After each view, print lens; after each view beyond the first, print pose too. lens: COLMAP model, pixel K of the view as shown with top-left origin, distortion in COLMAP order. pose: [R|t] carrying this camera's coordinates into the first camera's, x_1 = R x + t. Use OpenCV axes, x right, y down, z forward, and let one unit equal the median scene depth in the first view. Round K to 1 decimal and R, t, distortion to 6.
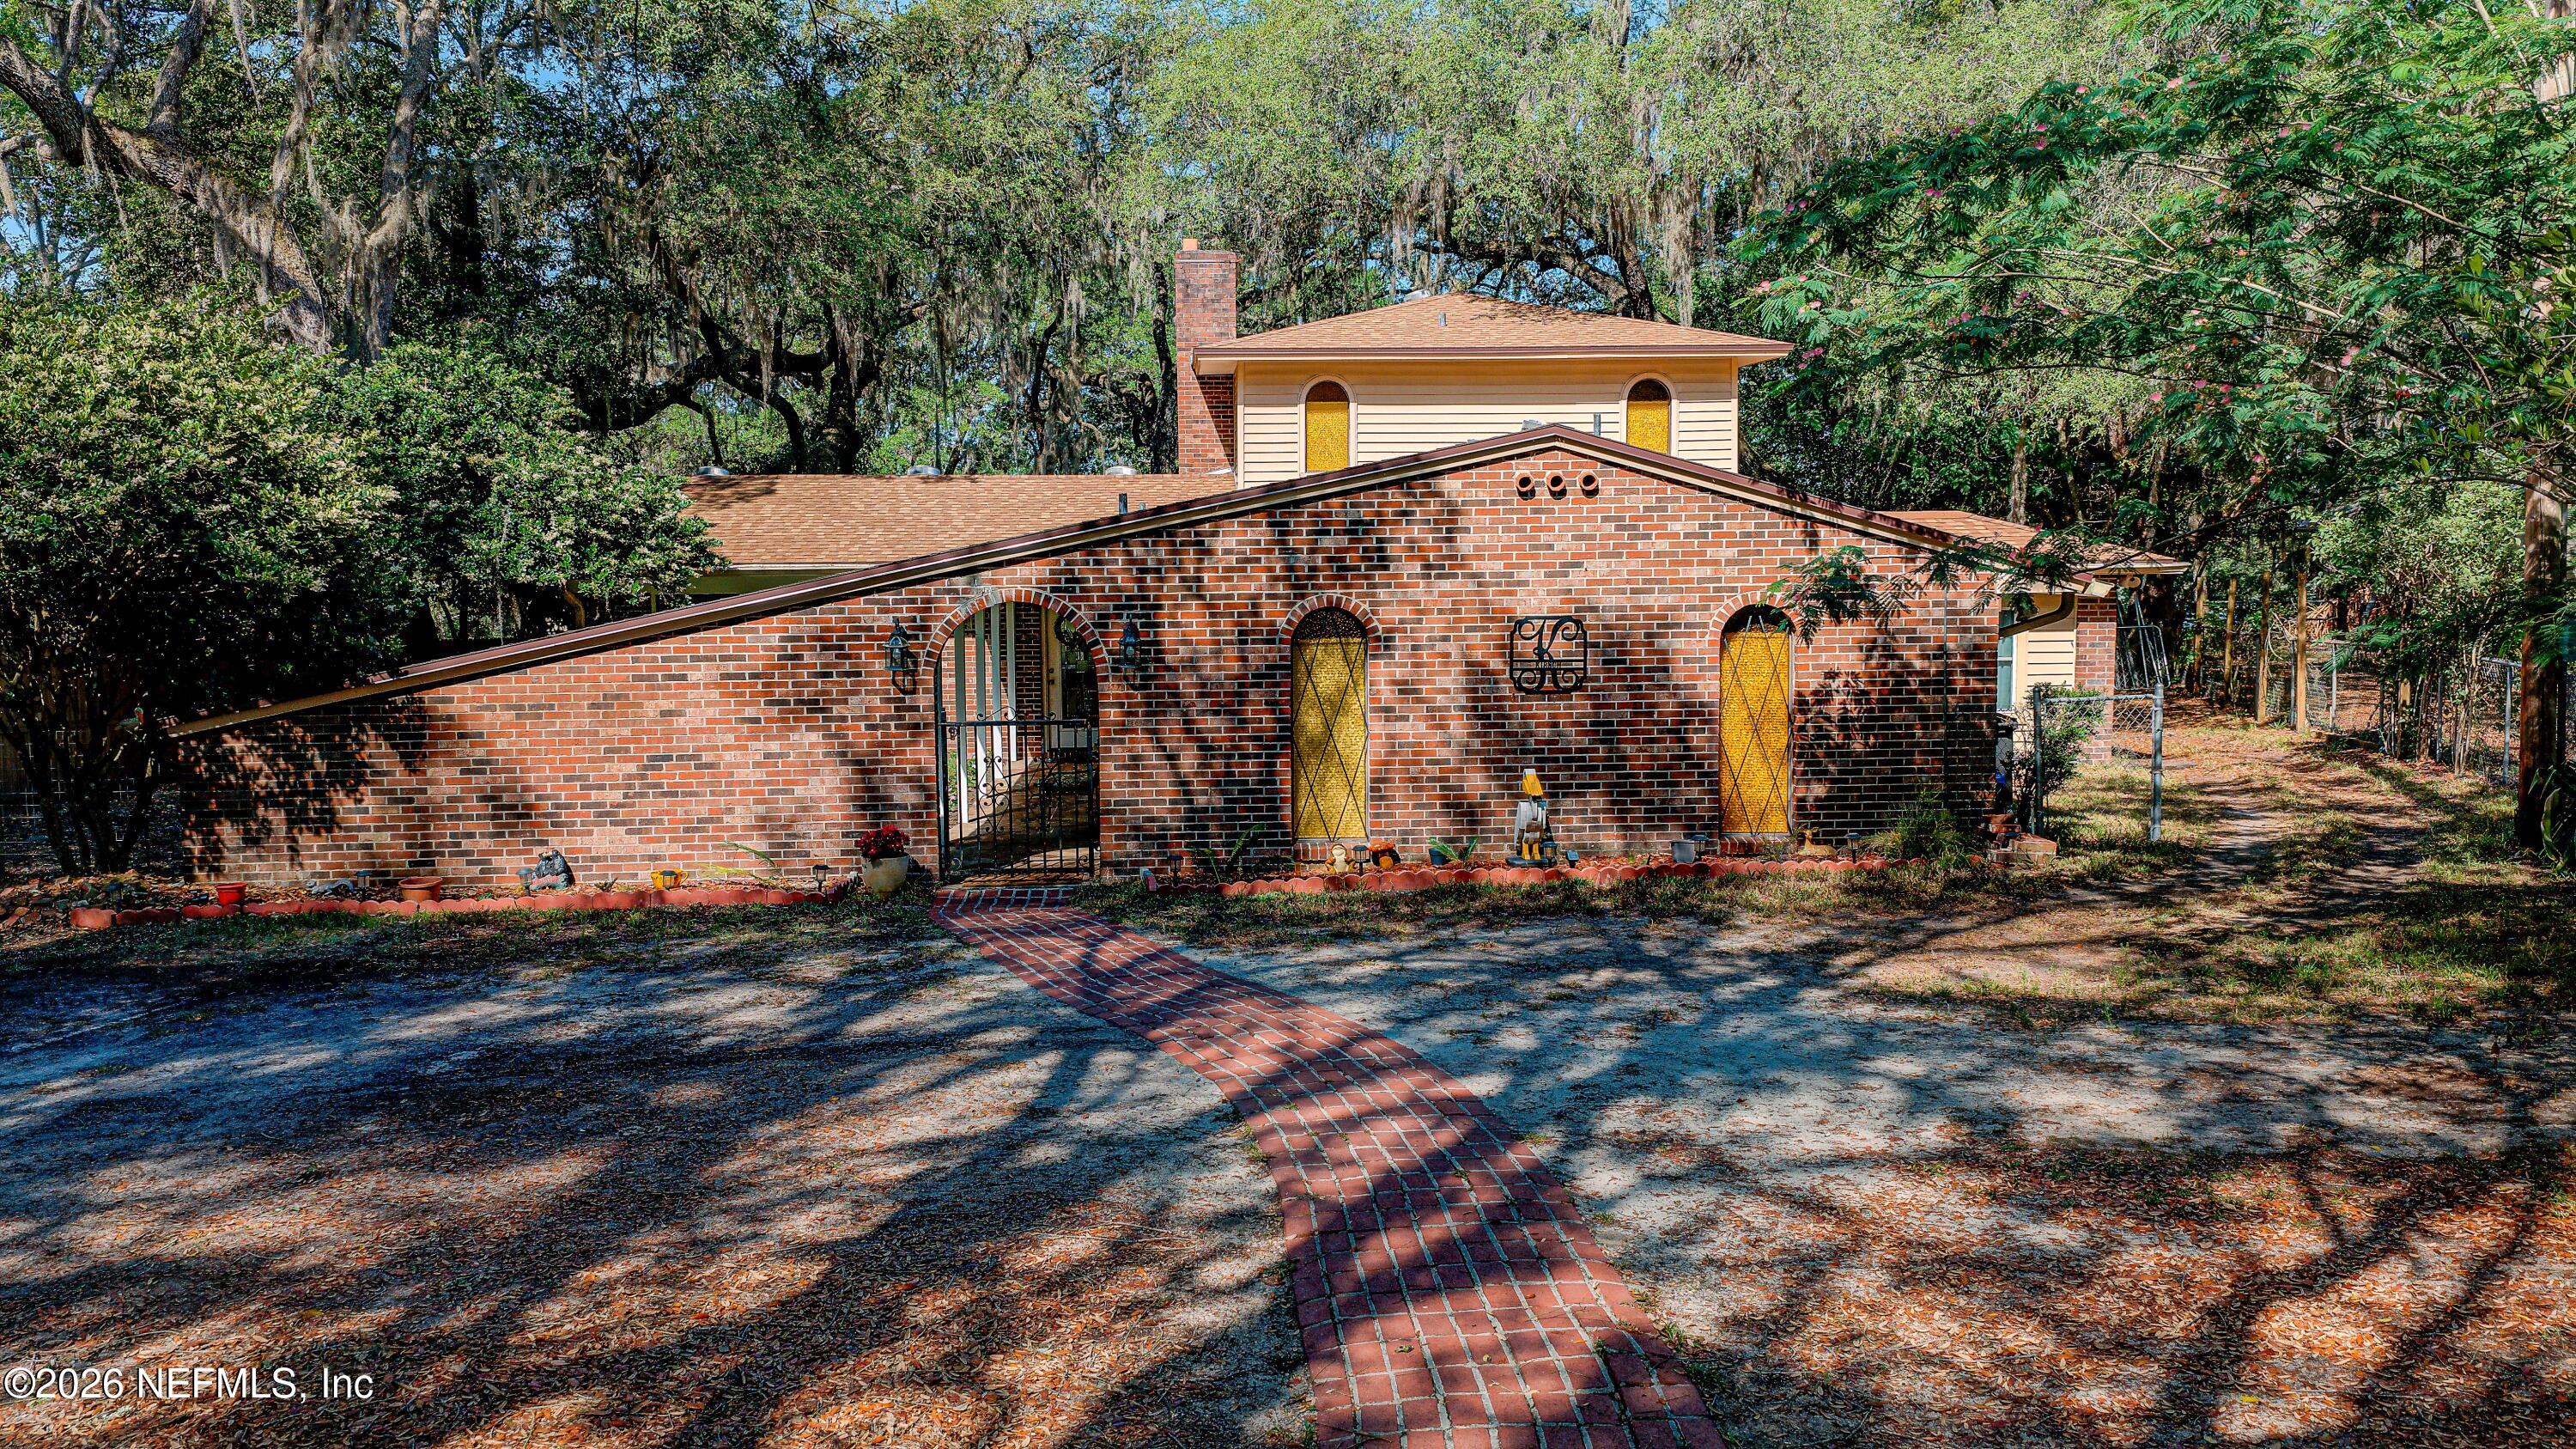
lens RADIAL K [[2130.0, 0, 1291.5], [0, 2130.0, 710.7], [0, 0, 1]] dist [0.066867, -0.136083]
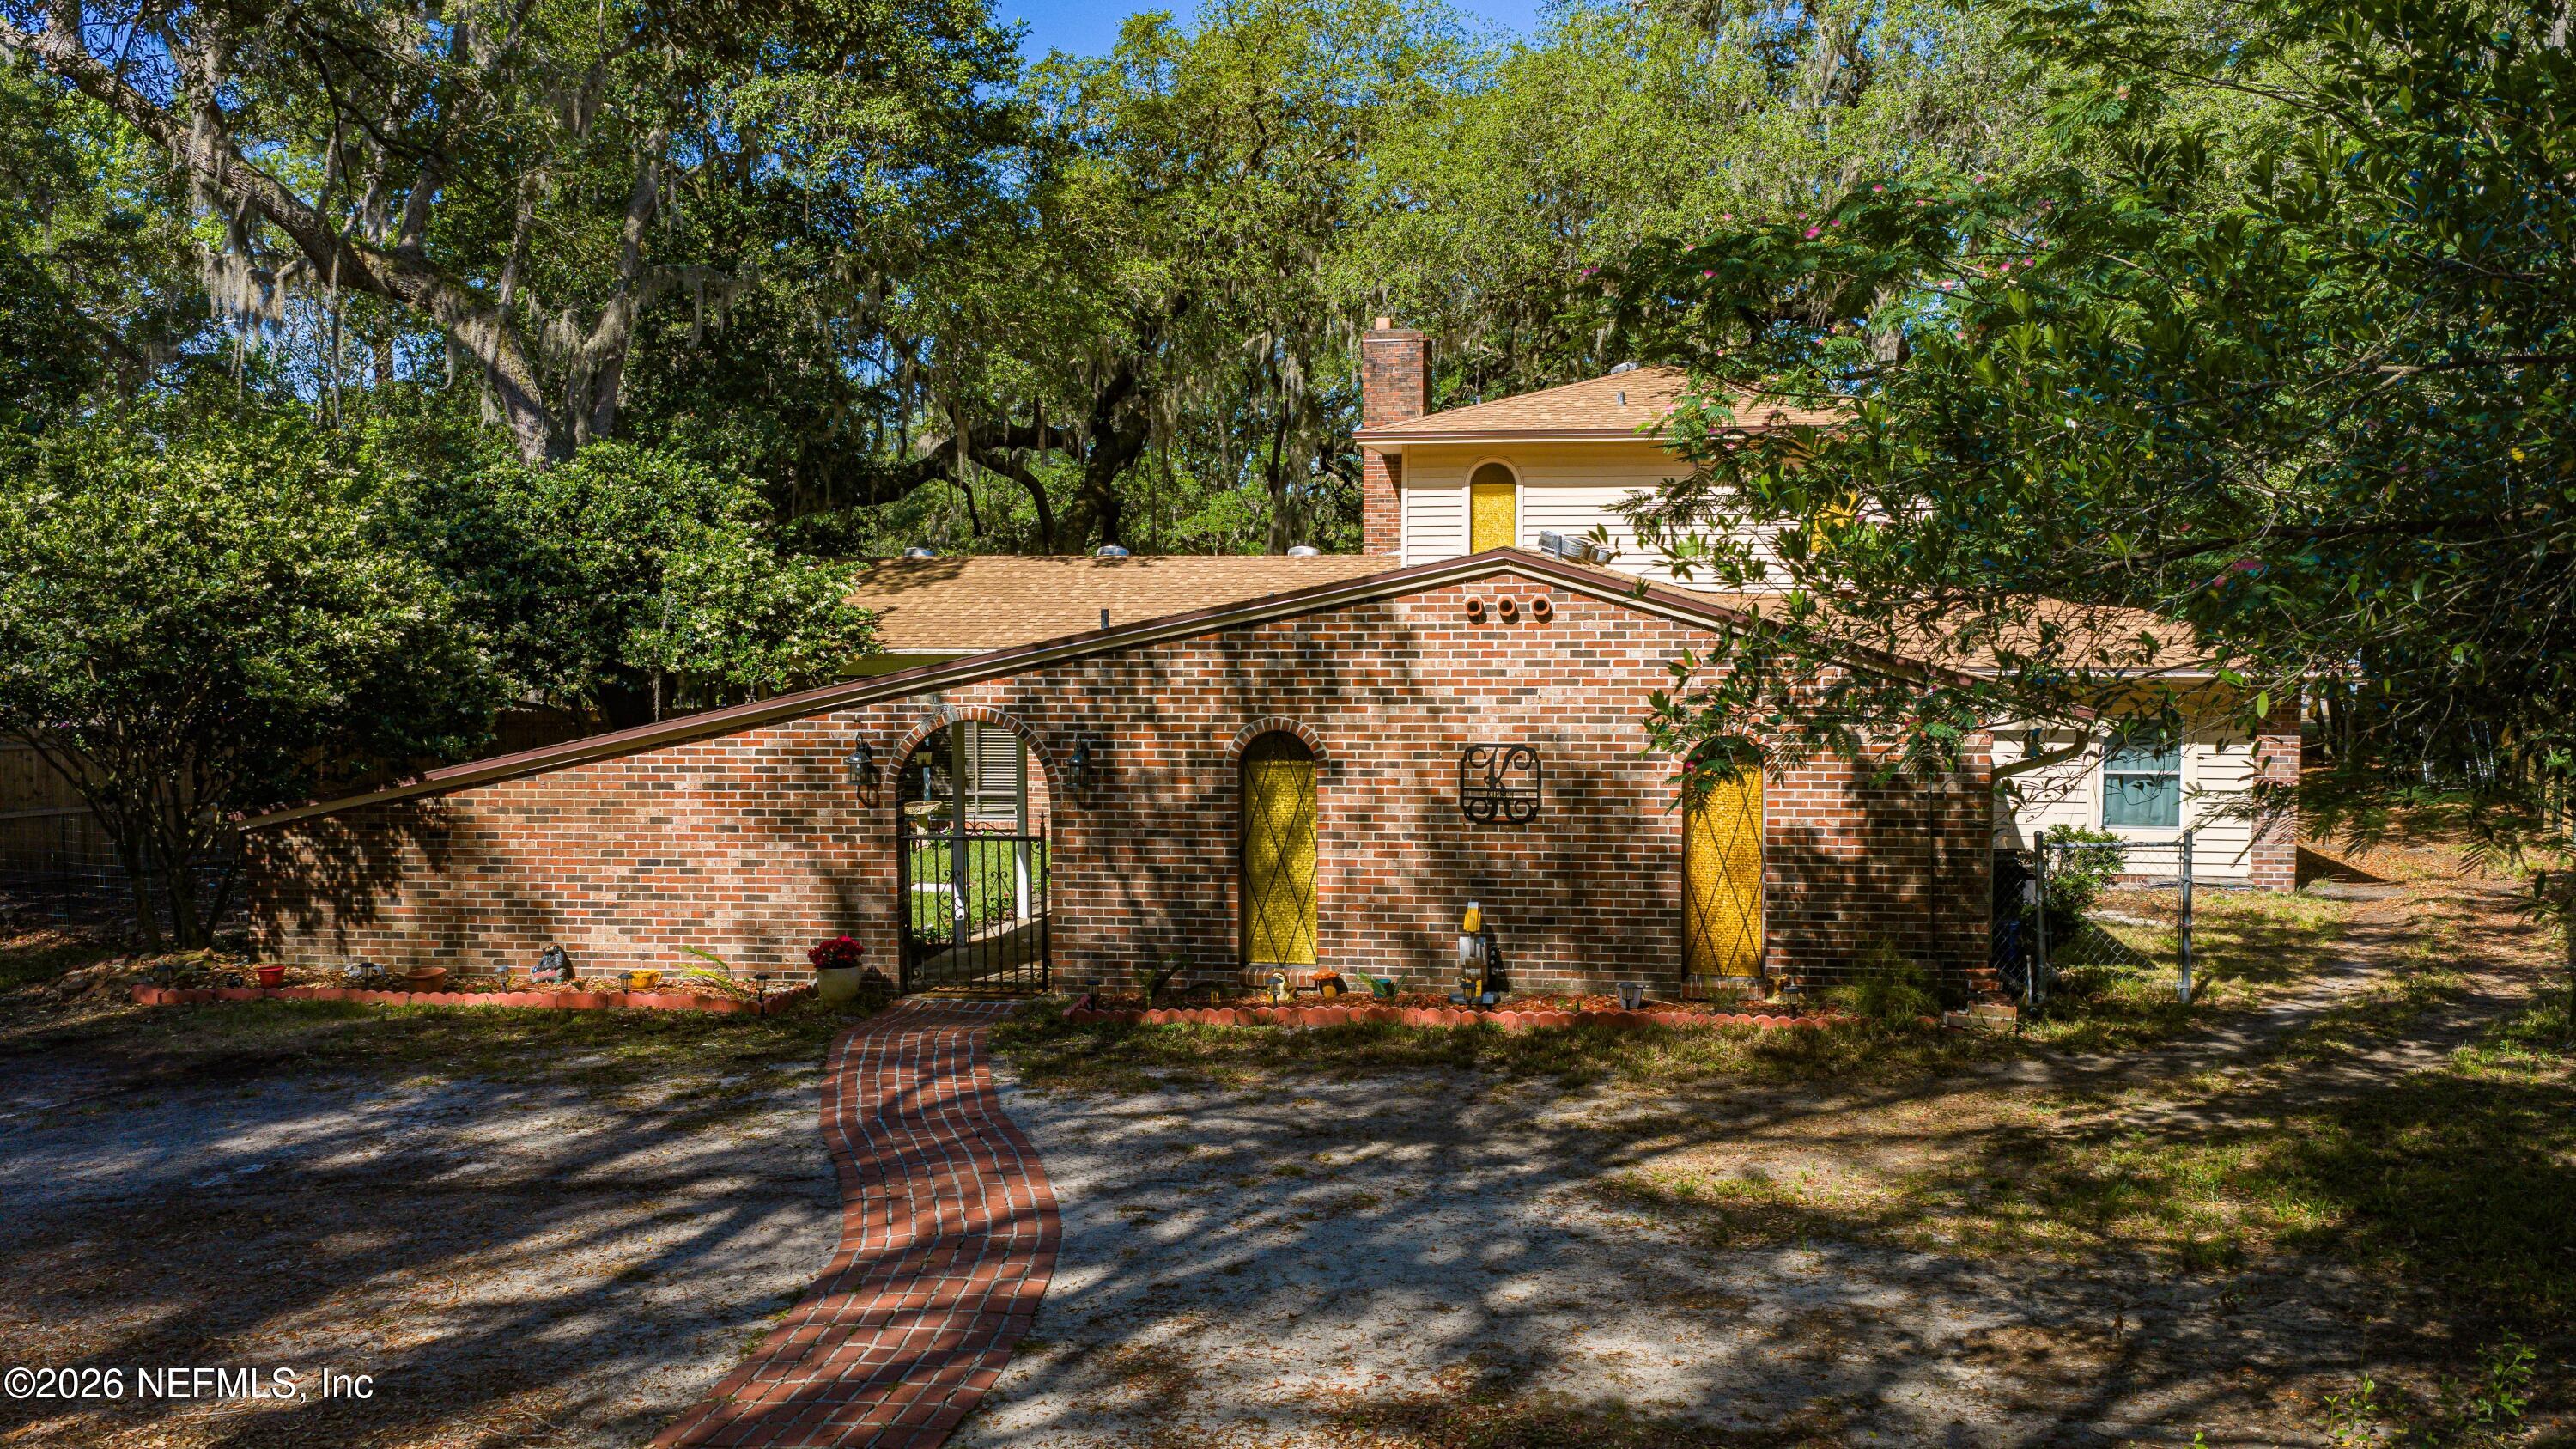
lens RADIAL K [[2151.6, 0, 1287.3], [0, 2151.6, 707.5], [0, 0, 1]] dist [0.010593, 0.000389]
pose [[0.977528, 0.017652, -0.210064, 0.232555], [-0.021089, 0.999678, -0.014134, -0.045478], [0.209747, 0.018246, 0.977585, 0.025907]]
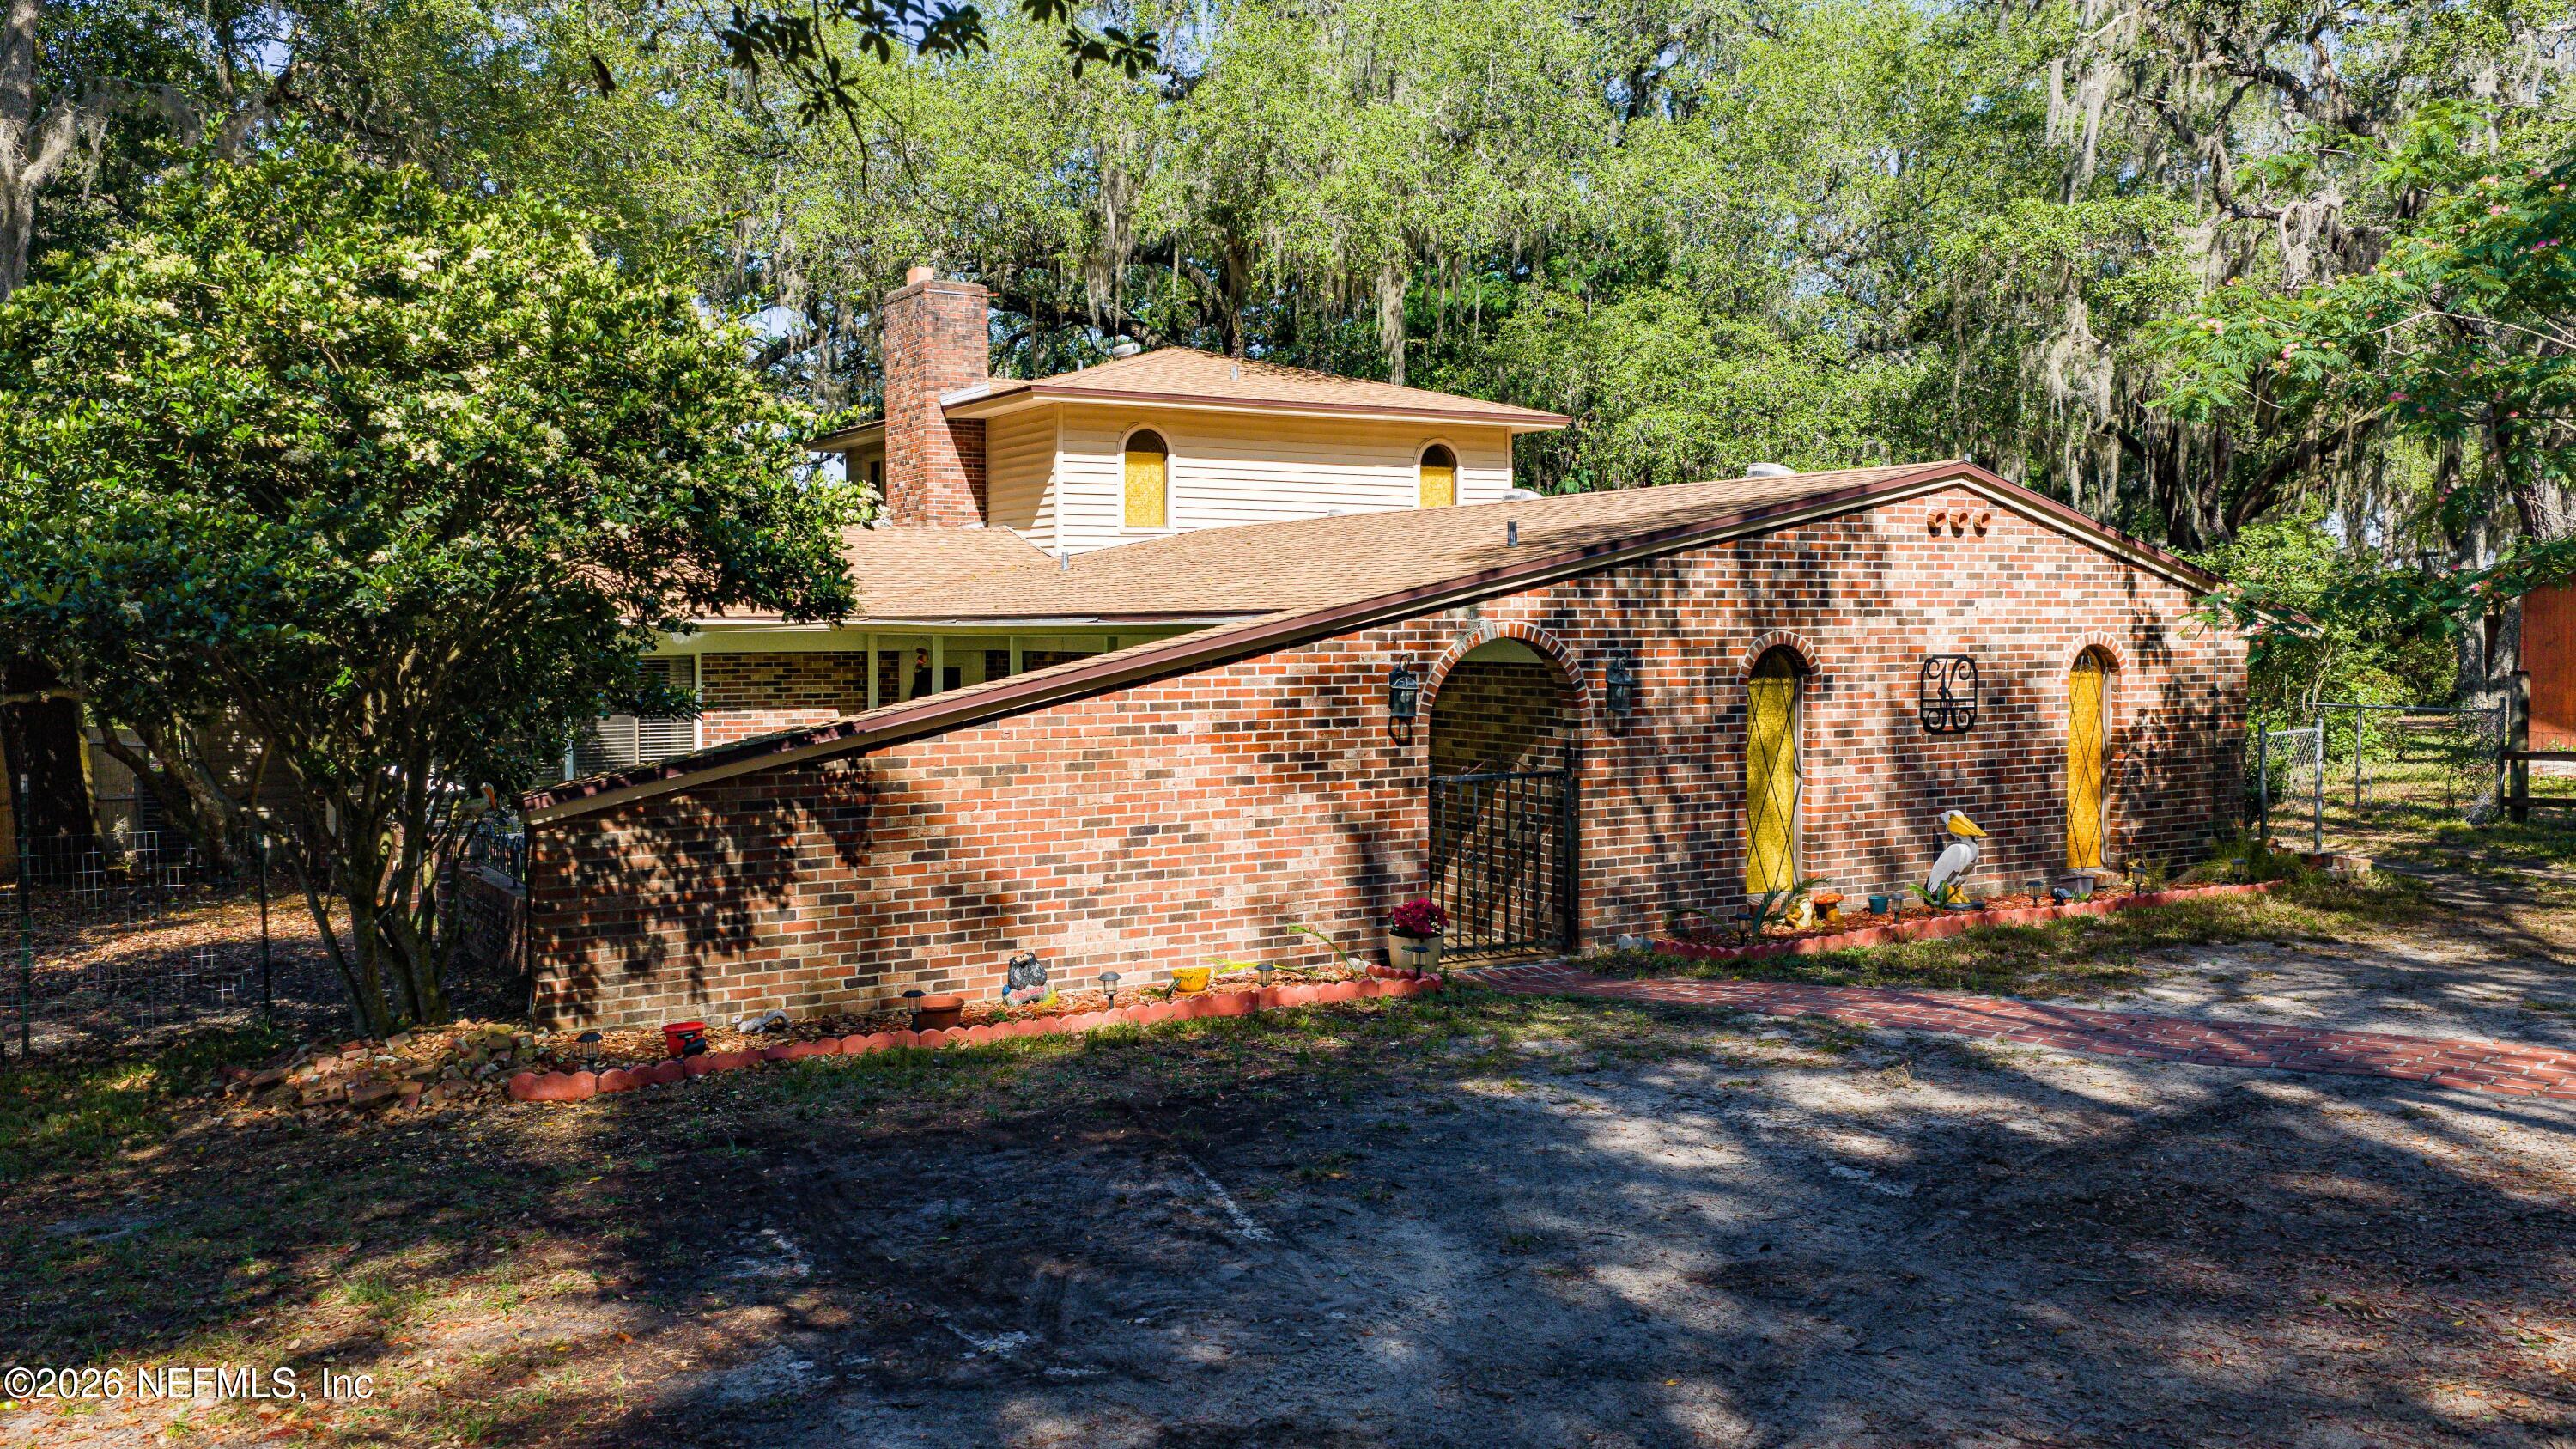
lens RADIAL K [[2151.6, 0, 1287.3], [0, 2151.6, 707.5], [0, 0, 1]] dist [0.010593, 0.000389]
pose [[0.893709, -0.010275, 0.448530, -0.604006], [0.032184, 0.998630, -0.041250, 0.011104], [-0.447491, 0.051301, 0.892816, 0.252627]]
